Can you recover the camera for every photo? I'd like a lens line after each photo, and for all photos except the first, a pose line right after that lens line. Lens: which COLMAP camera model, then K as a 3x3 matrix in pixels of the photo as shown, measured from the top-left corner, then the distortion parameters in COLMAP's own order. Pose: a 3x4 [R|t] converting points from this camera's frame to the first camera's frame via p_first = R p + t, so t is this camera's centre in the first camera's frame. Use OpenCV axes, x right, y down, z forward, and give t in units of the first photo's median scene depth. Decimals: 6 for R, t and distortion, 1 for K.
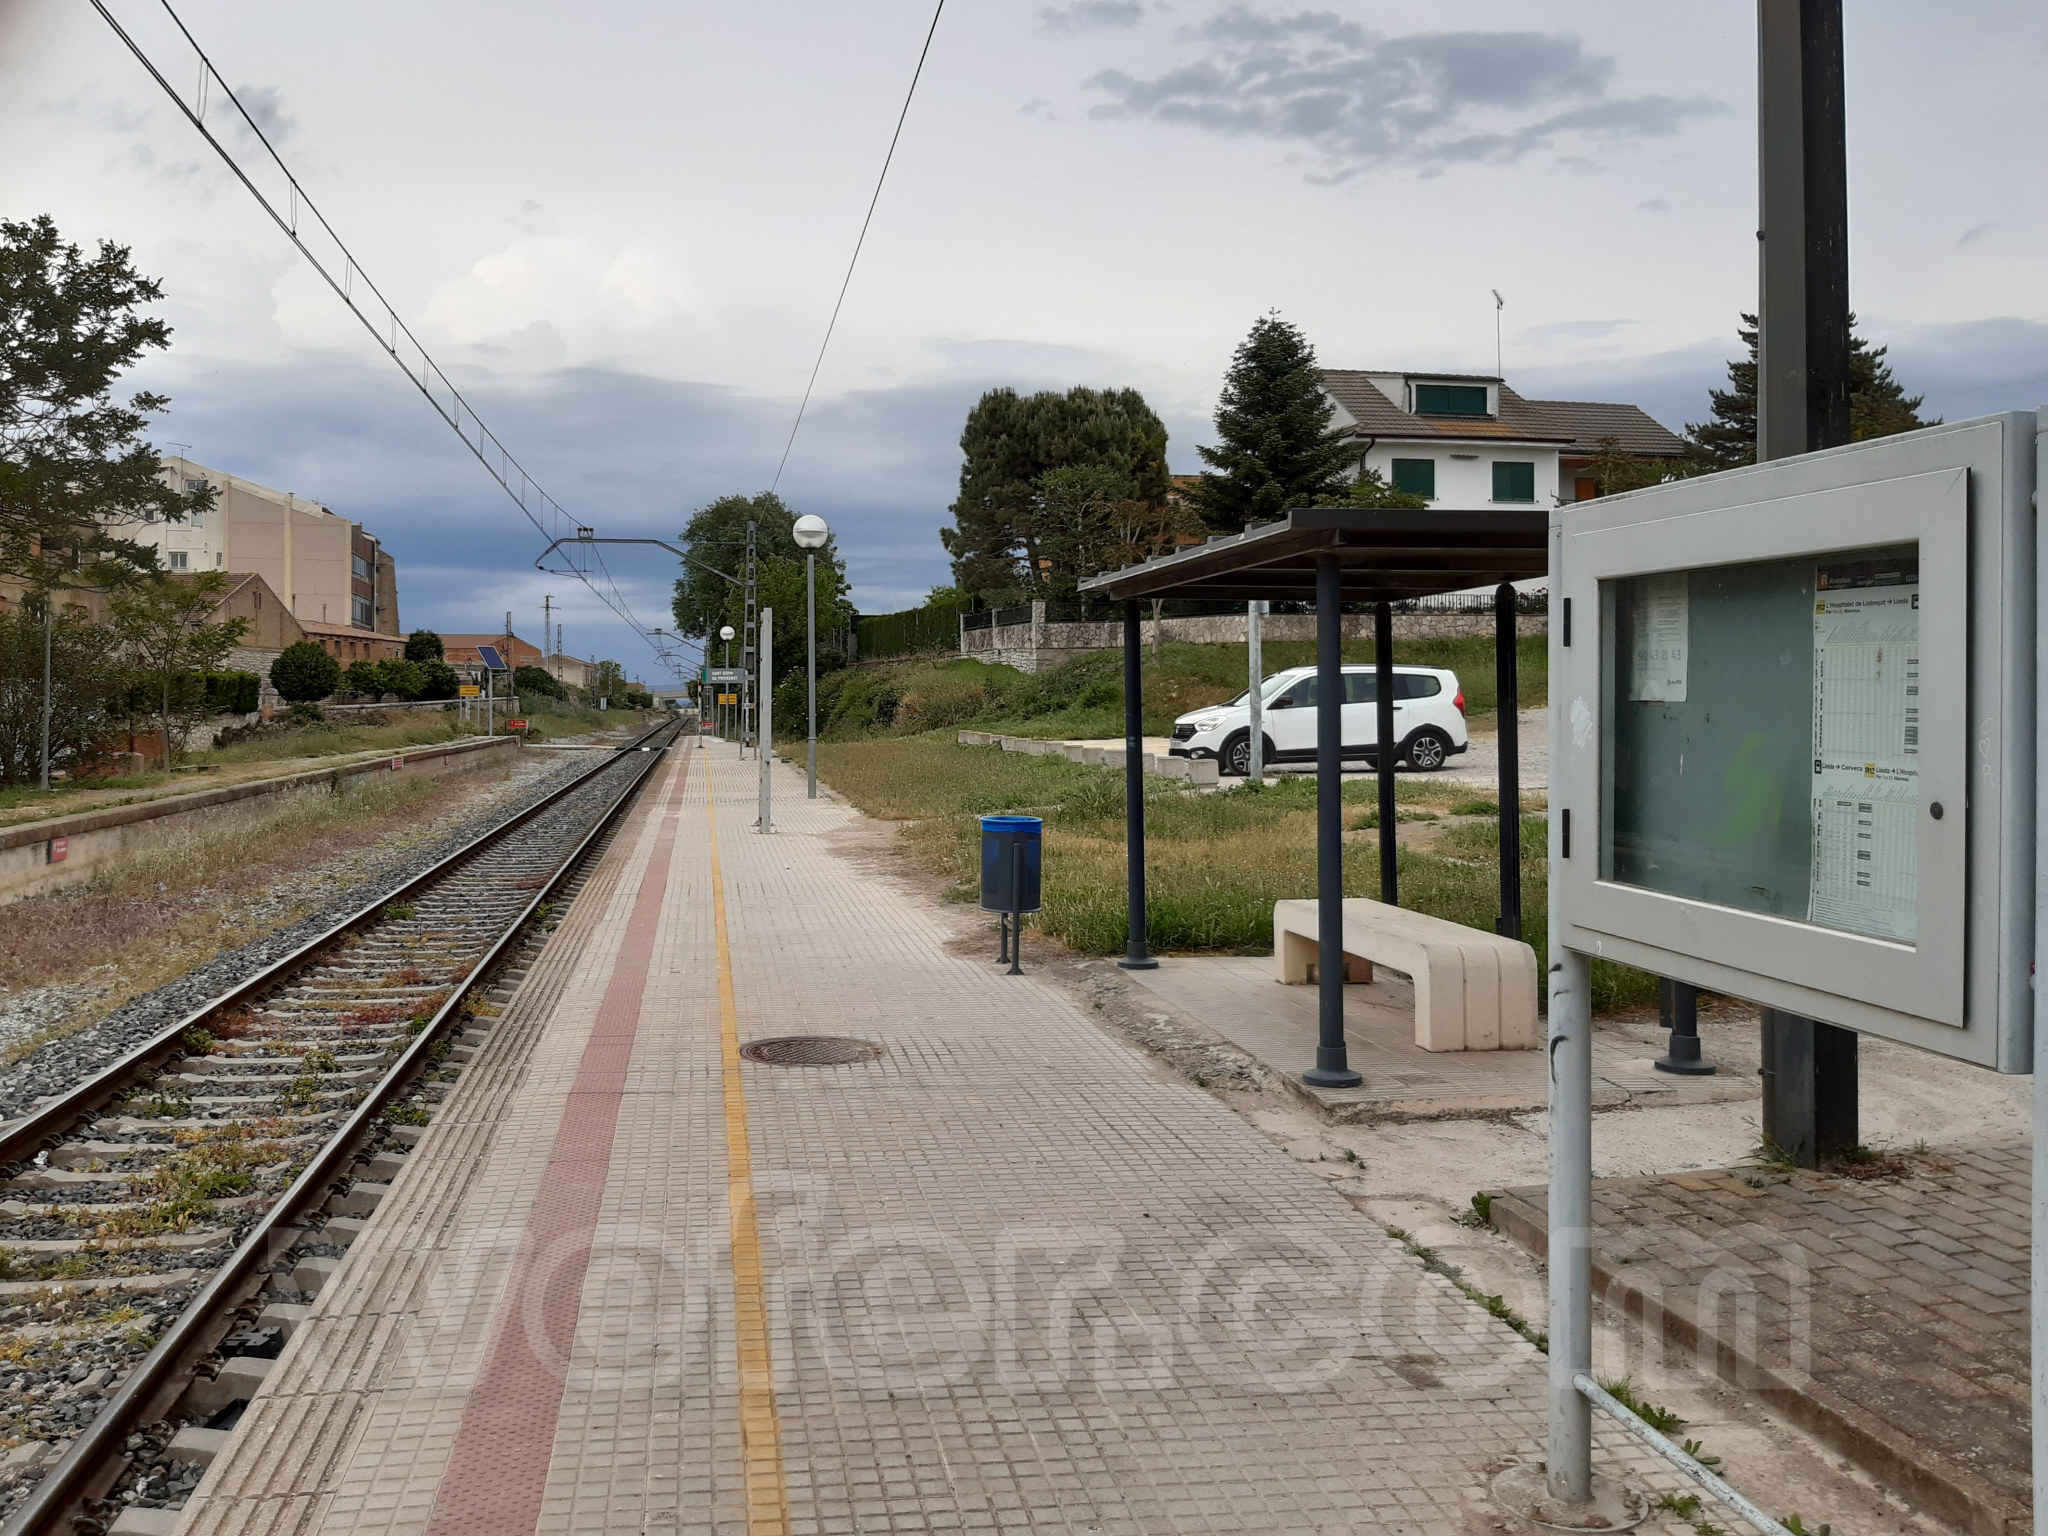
lens RADIAL K [[1653.2, 0, 945.6], [0, 1653.2, 705.7], [0, 0, 1]] dist [0.107152, -0.172234]
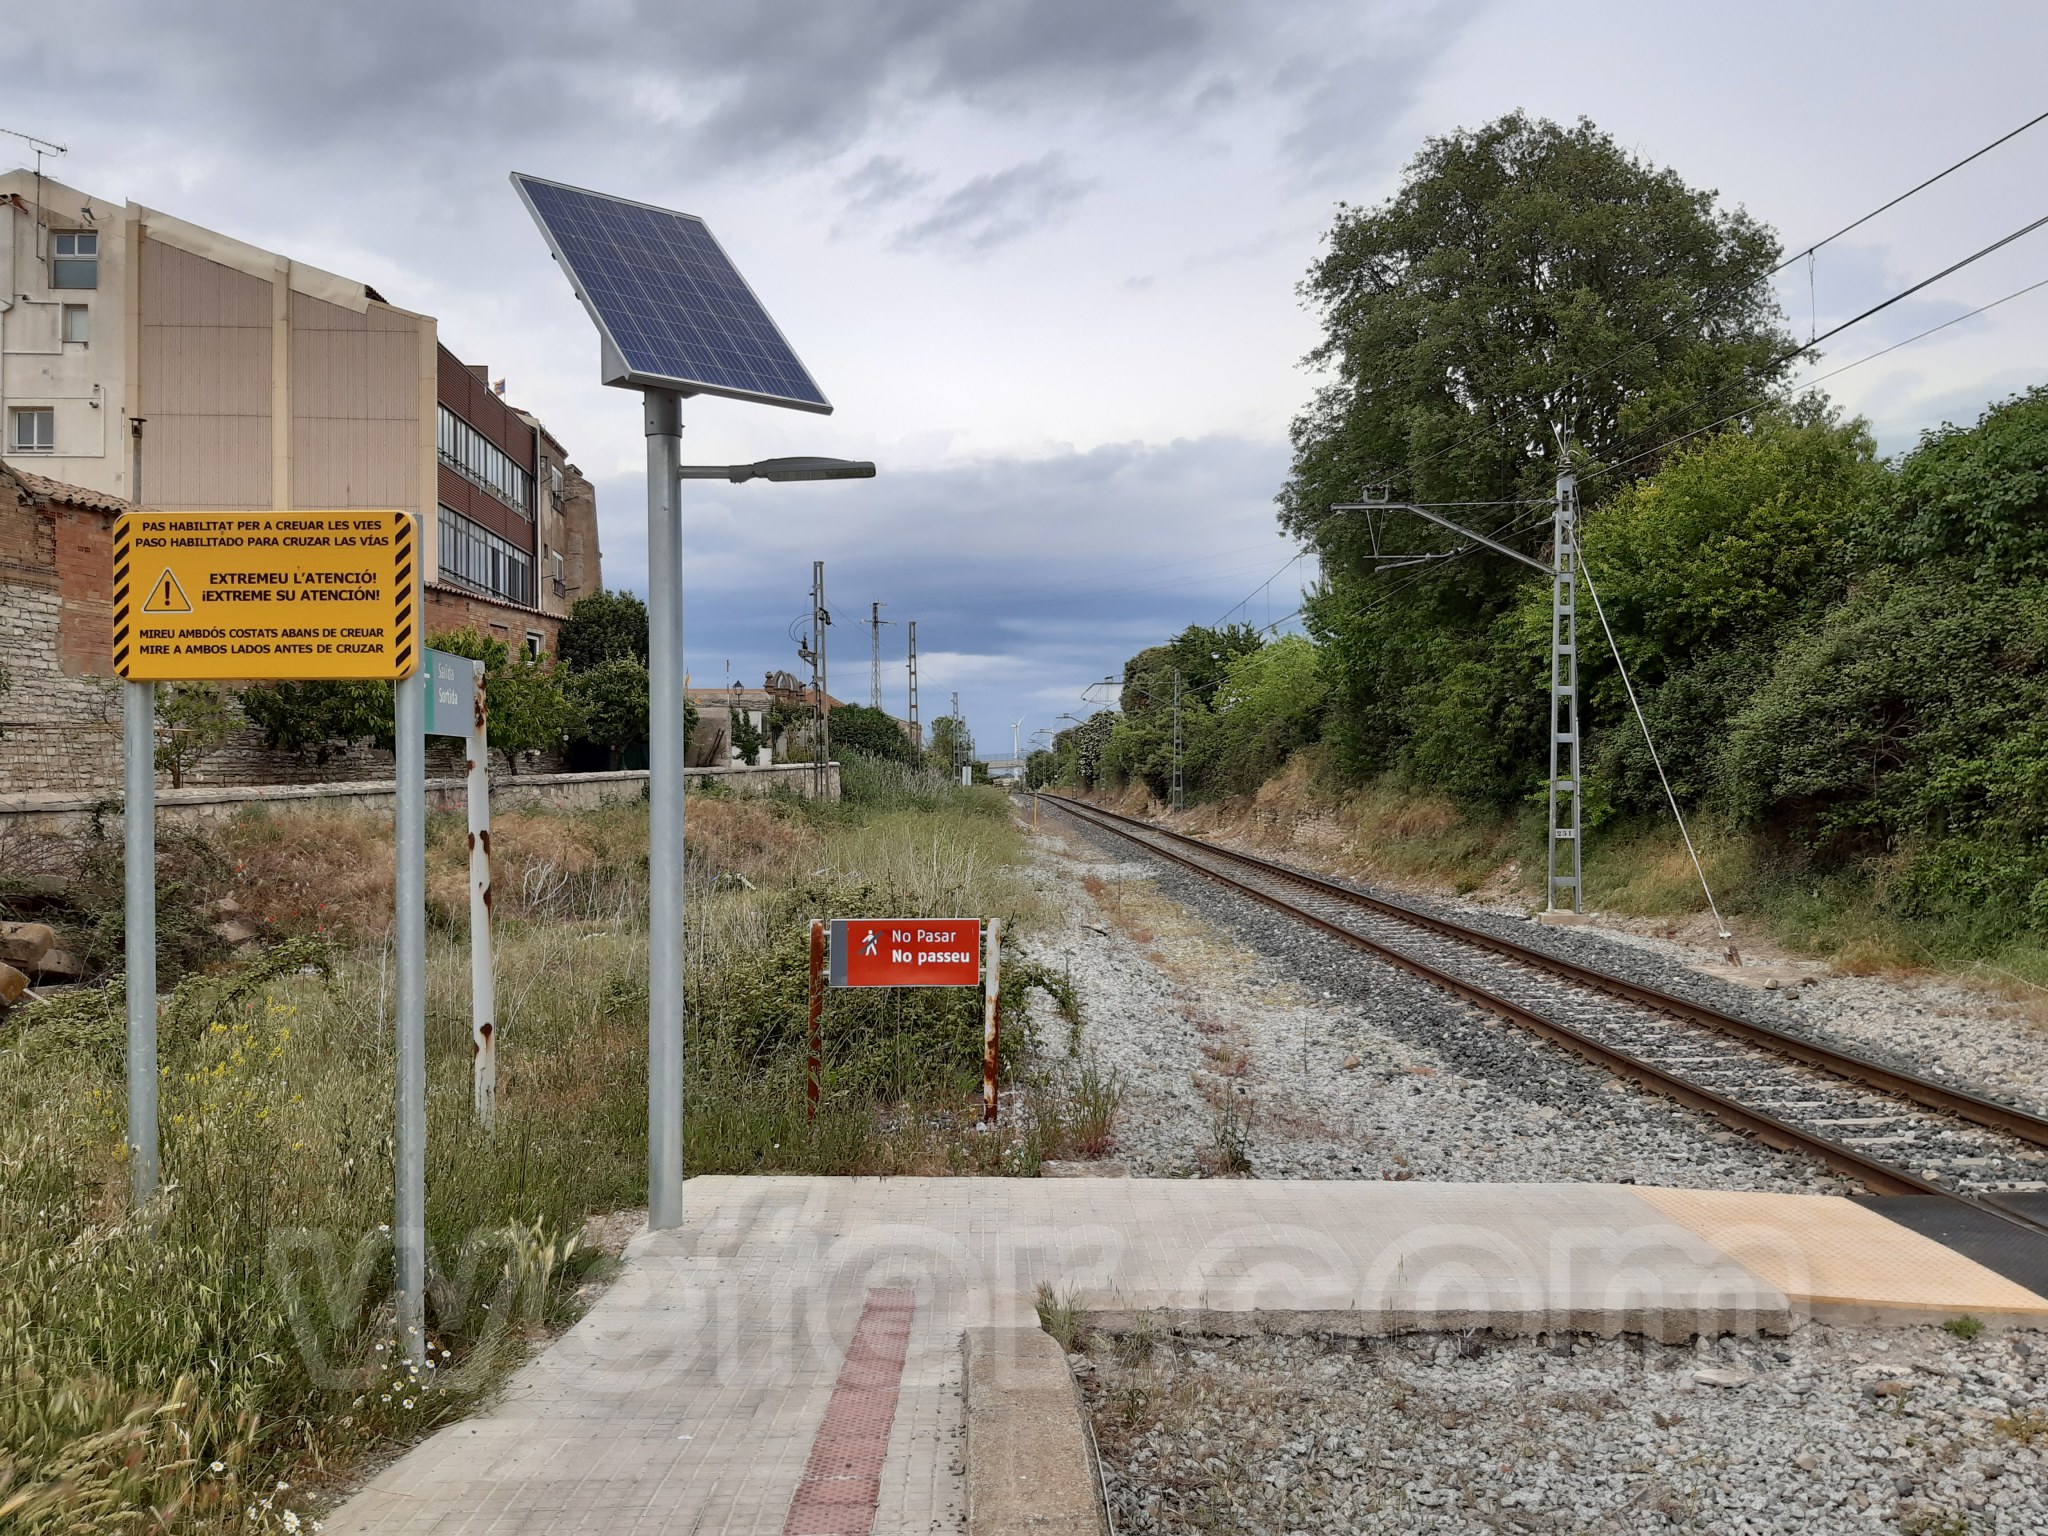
lens RADIAL K [[1620.3, 0, 1068.9], [0, 1620.3, 779.2], [0, 0, 1]] dist [0.003036, -0.044696]
pose [[0.994976, -0.002941, -0.100066, -0.210196], [0.003024, 0.999995, 0.000680, -0.001430], [0.100063, -0.000979, 0.994981, 0.793503]]
